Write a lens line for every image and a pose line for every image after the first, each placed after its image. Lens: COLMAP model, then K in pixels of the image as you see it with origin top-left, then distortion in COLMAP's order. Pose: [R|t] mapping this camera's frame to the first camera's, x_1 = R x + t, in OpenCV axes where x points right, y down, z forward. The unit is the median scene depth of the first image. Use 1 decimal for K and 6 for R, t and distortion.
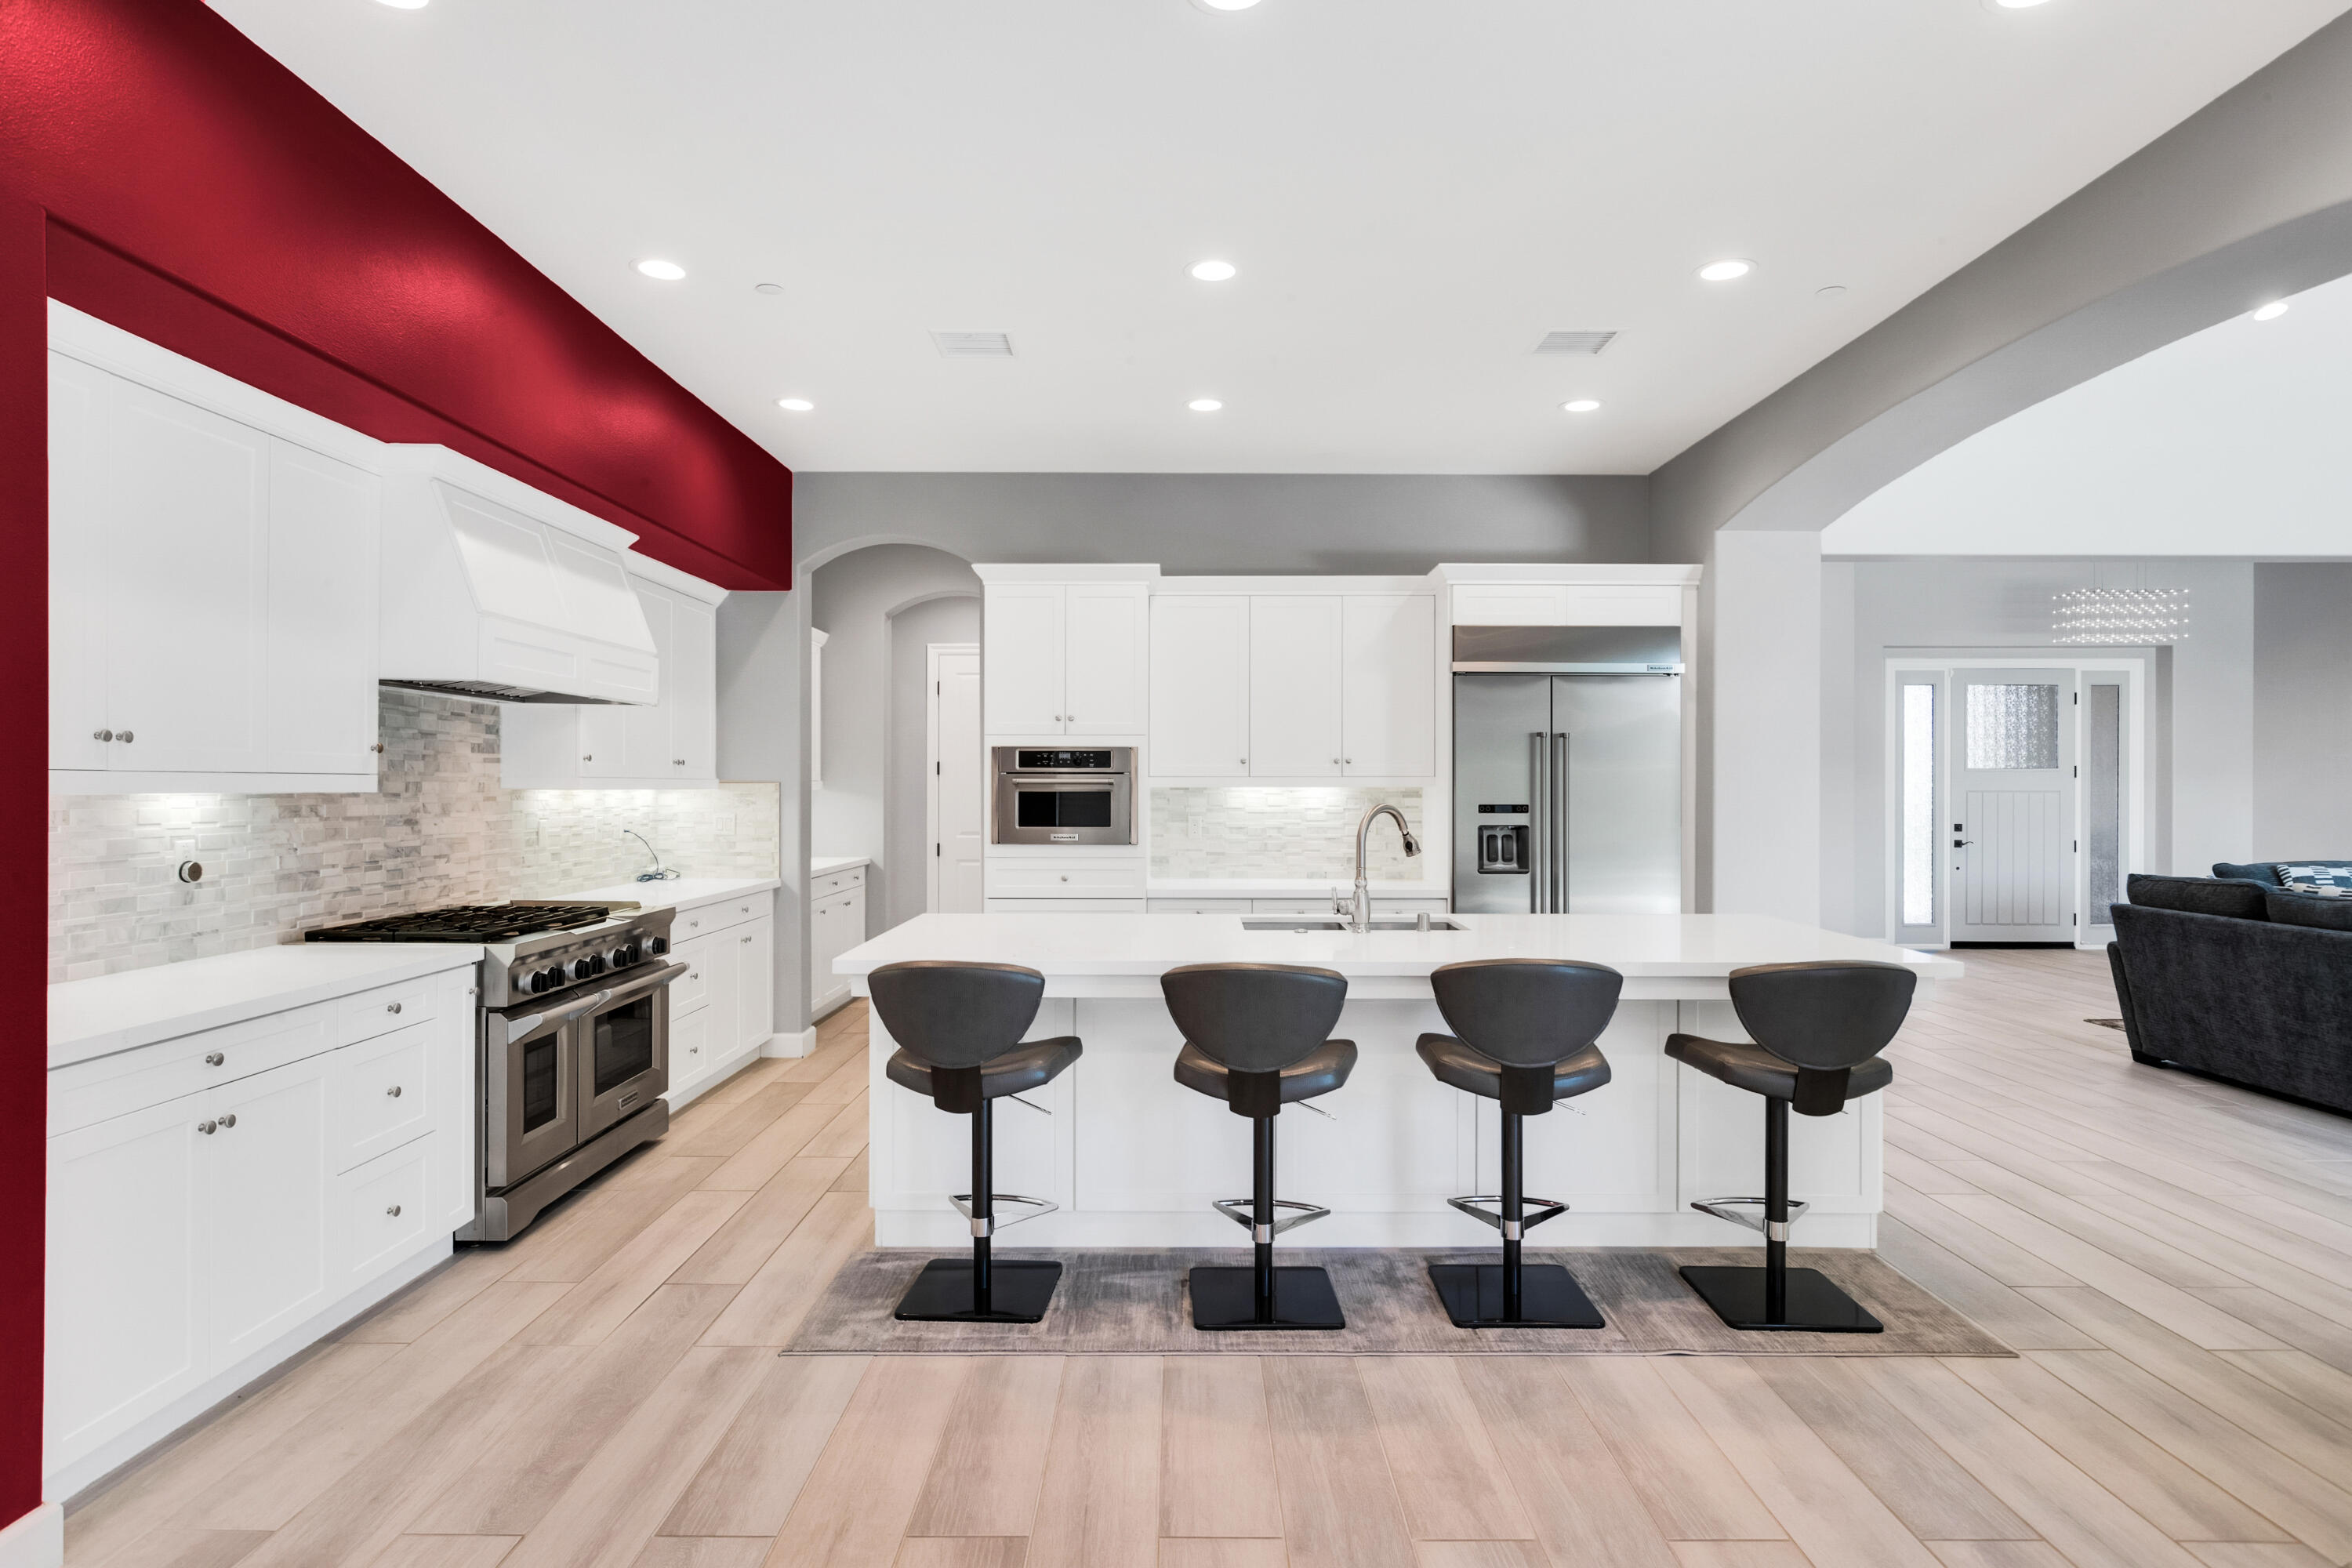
lens RADIAL K [[1264.1, 0, 1180.1], [0, 1264.1, 784.6], [0, 0, 1]] dist [0.004817, -0.000244]
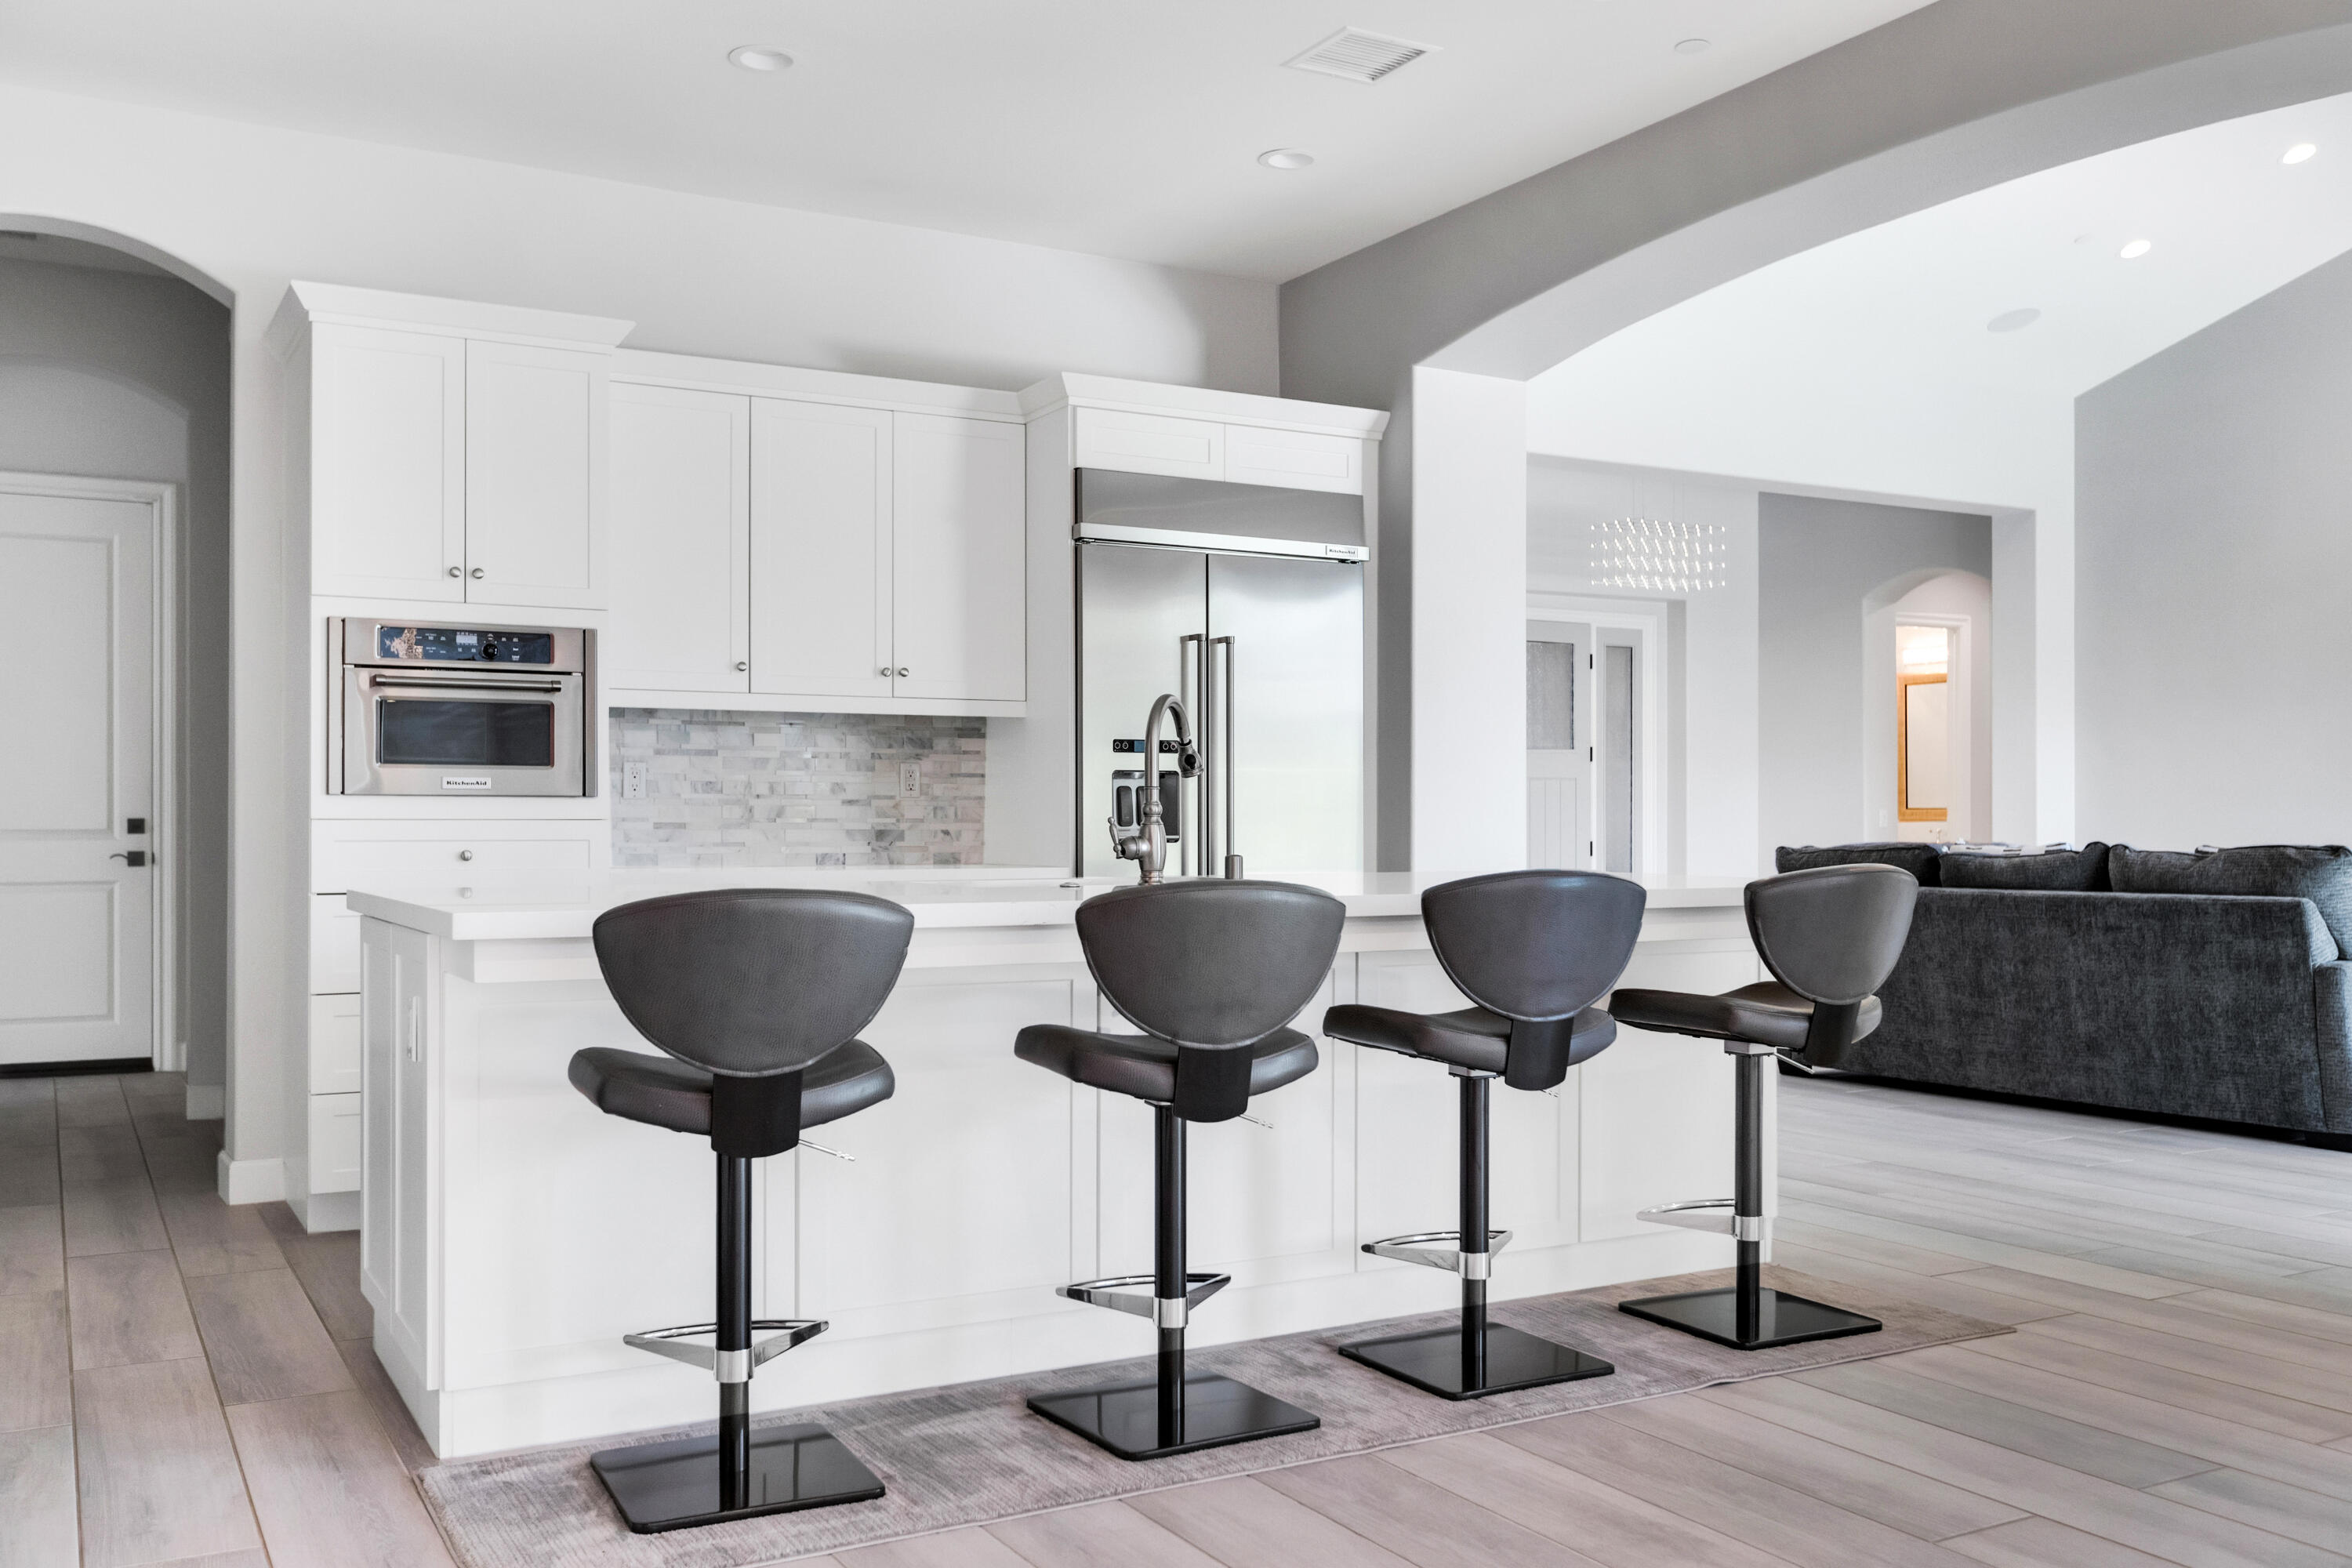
lens RADIAL K [[2020.1, 0, 1175.8], [0, 2020.1, 824.1], [0, 0, 1]] dist [0.003032, 0.008509]
pose [[0.871613, -0.002650, 0.490188, -0.272891], [0.002502, 0.999996, 0.000956, 0.063304], [-0.490189, 0.000393, 0.871616, 0.058592]]
